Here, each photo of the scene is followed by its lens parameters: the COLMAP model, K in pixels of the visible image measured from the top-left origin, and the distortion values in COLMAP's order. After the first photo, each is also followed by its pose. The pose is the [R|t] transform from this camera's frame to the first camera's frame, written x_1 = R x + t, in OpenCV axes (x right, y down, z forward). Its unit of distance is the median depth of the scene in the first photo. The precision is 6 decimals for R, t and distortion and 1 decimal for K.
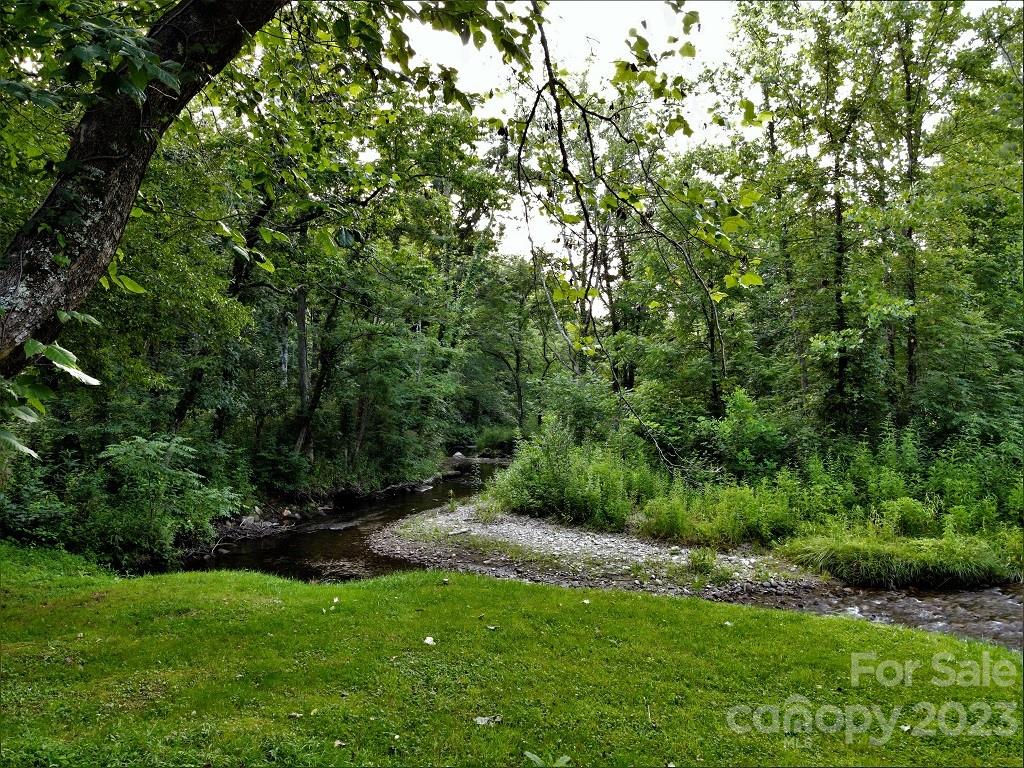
lens RADIAL K [[749.4, 0, 492.5], [0, 749.4, 391.3], [0, 0, 1]] dist [0.024242, -0.030139]
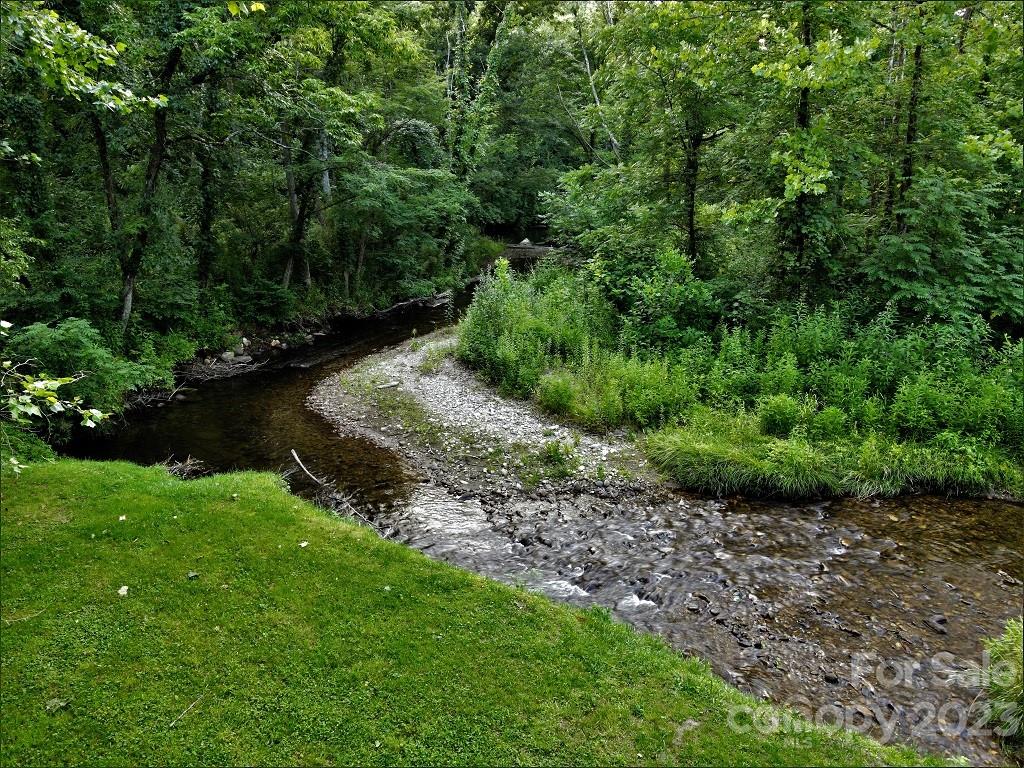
lens RADIAL K [[749.4, 0, 492.5], [0, 749.4, 391.3], [0, 0, 1]] dist [0.024242, -0.030139]
pose [[0.984053, 0.041533, -0.172959, 0.227849], [0.016200, 0.947391, 0.319668, -0.113951], [0.177137, -0.317372, 0.931610, 0.026762]]
